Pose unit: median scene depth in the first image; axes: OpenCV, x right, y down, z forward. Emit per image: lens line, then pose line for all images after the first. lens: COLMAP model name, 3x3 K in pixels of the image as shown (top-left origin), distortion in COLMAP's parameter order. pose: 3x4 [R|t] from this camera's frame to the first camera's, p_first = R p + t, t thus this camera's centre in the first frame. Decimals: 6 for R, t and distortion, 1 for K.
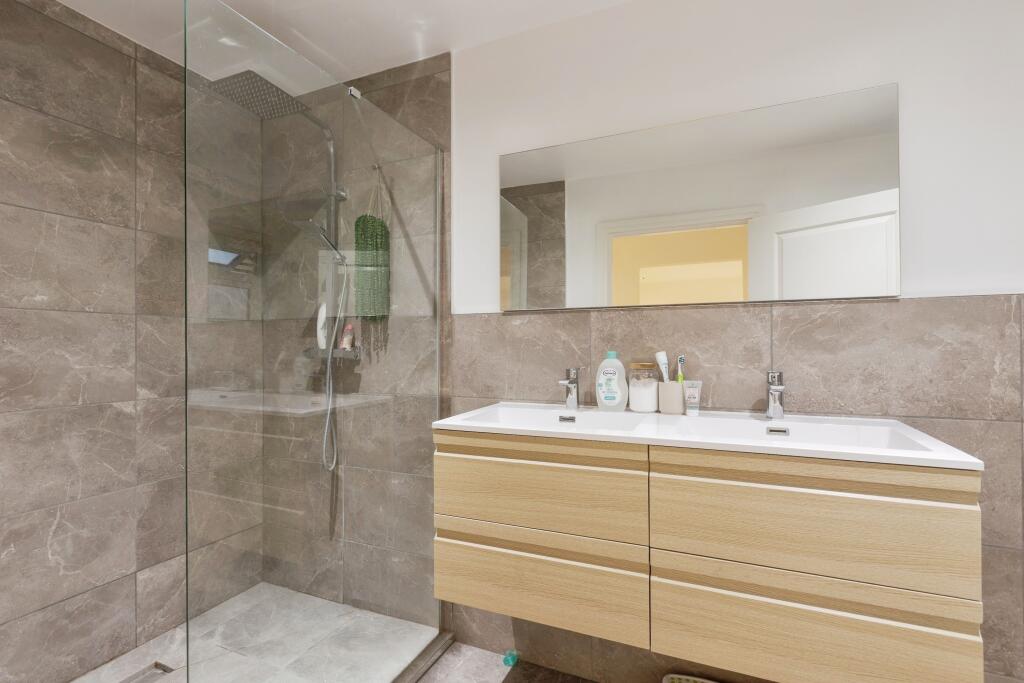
lens RADIAL K [[467.9, 0, 513.0], [0, 467.9, 342.0], [0, 0, 1]] dist [-0.001294, -0.000981]
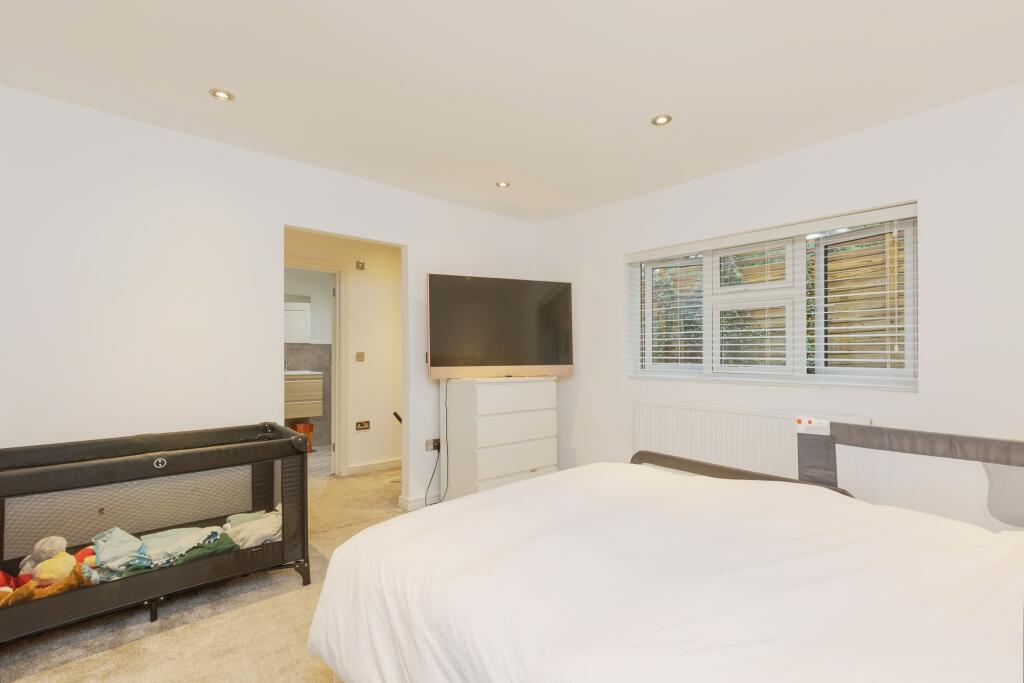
lens RADIAL K [[467.9, 0, 510.8], [0, 467.9, 347.5], [0, 0, 1]] dist [-0.001294, -0.000981]
pose [[0.417179, 0.006711, 0.908800, -2.633767], [-0.000483, 0.999974, -0.007163, -0.025260], [-0.908824, 0.002549, 0.417171, -2.825749]]
